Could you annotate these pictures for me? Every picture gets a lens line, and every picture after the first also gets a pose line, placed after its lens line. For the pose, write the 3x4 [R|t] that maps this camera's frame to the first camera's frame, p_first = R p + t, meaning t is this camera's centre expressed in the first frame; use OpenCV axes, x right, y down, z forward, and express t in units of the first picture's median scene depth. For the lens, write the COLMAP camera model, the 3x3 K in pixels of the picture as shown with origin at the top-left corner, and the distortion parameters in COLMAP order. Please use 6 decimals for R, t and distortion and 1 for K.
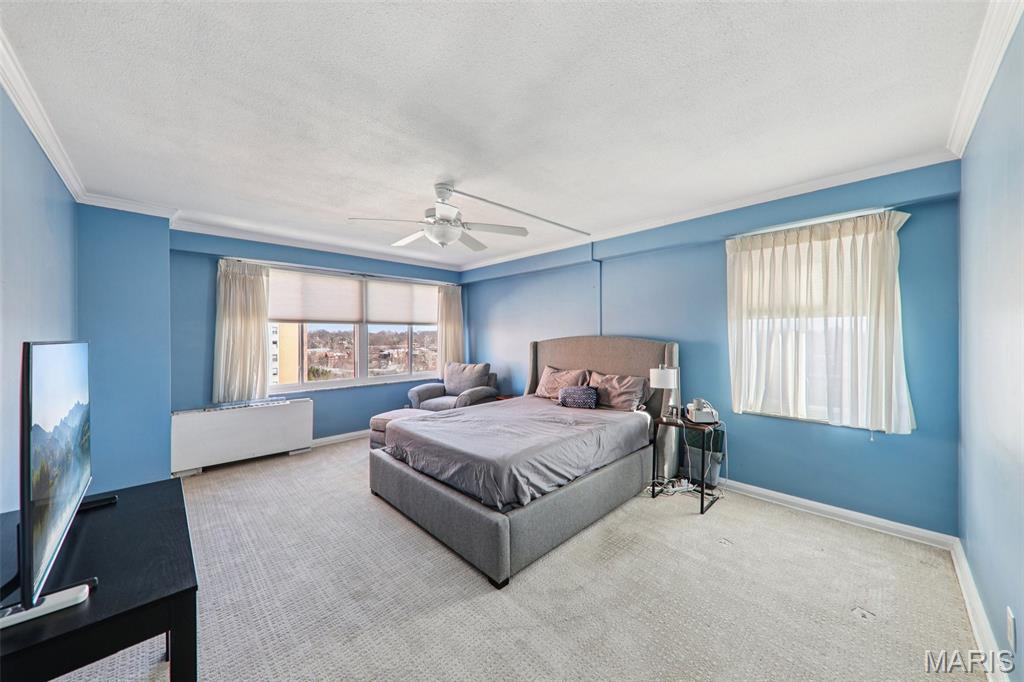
lens RADIAL K [[354.1, 0, 505.7], [0, 354.1, 340.7], [0, 0, 1]] dist [0.005592, -0.002244]
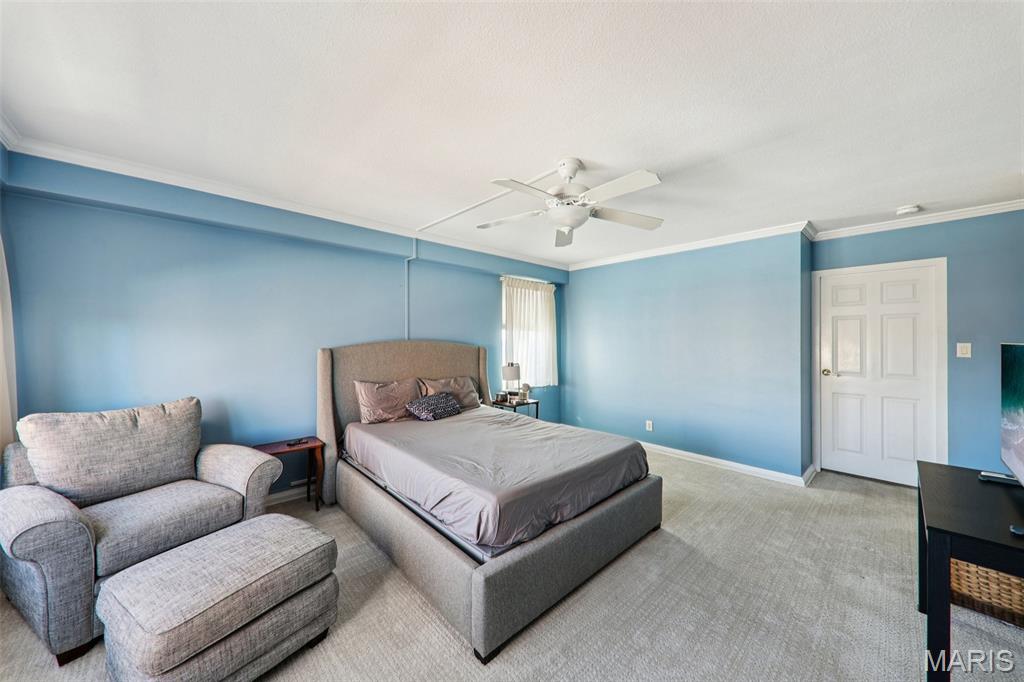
lens RADIAL K [[354.1, 0, 505.9], [0, 354.1, 339.5], [0, 0, 1]] dist [0.005592, -0.002244]
pose [[0.016080, 0.008902, 0.999831, -0.865179], [0.009824, 0.999911, -0.009061, -0.004923], [-0.999822, 0.009968, 0.015991, 0.968699]]
